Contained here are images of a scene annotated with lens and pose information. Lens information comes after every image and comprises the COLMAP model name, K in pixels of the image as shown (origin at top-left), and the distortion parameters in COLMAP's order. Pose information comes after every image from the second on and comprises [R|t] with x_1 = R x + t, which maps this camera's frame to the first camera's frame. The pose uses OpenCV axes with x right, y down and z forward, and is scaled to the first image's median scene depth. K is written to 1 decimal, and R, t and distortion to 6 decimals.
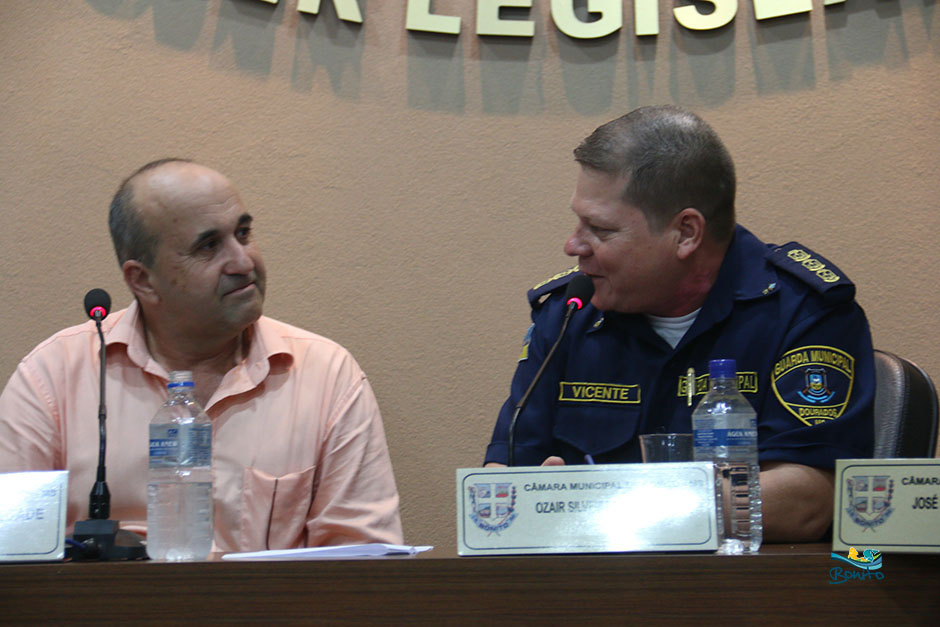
lens RADIAL K [[2301.6, 0, 468.6], [0, 2301.6, 323.1], [0, 0, 1]] dist [0.602274, 0.000000]
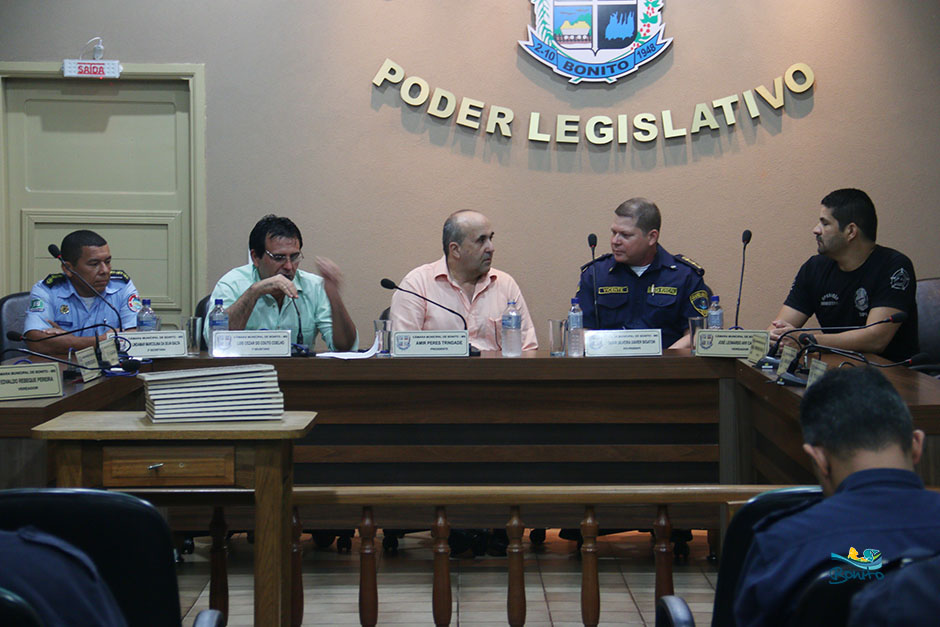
lens RADIAL K [[2291.6, 0, 476.7], [0, 2291.6, 315.9], [0, 0, 1]] dist [0.471715, 0.000000]
pose [[0.996898, 0.006516, 0.078438, -0.277339], [-0.015454, 0.993373, 0.113895, -0.218860], [-0.077176, -0.114754, 0.990392, -1.491710]]
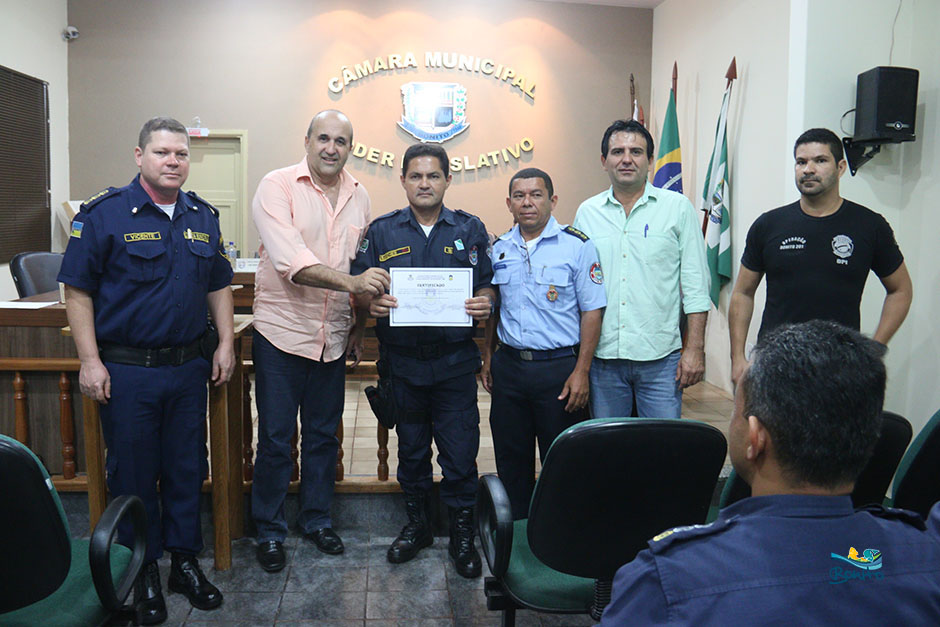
lens RADIAL K [[768.5, 0, 461.4], [0, 768.5, 313.2], [0, 0, 1]] dist [-0.166443, 0.108074]
pose [[0.984862, 0.011172, 0.172982, -0.189389], [-0.045226, 0.979919, 0.194202, -0.145927], [-0.167339, -0.199085, 0.965589, -0.777317]]
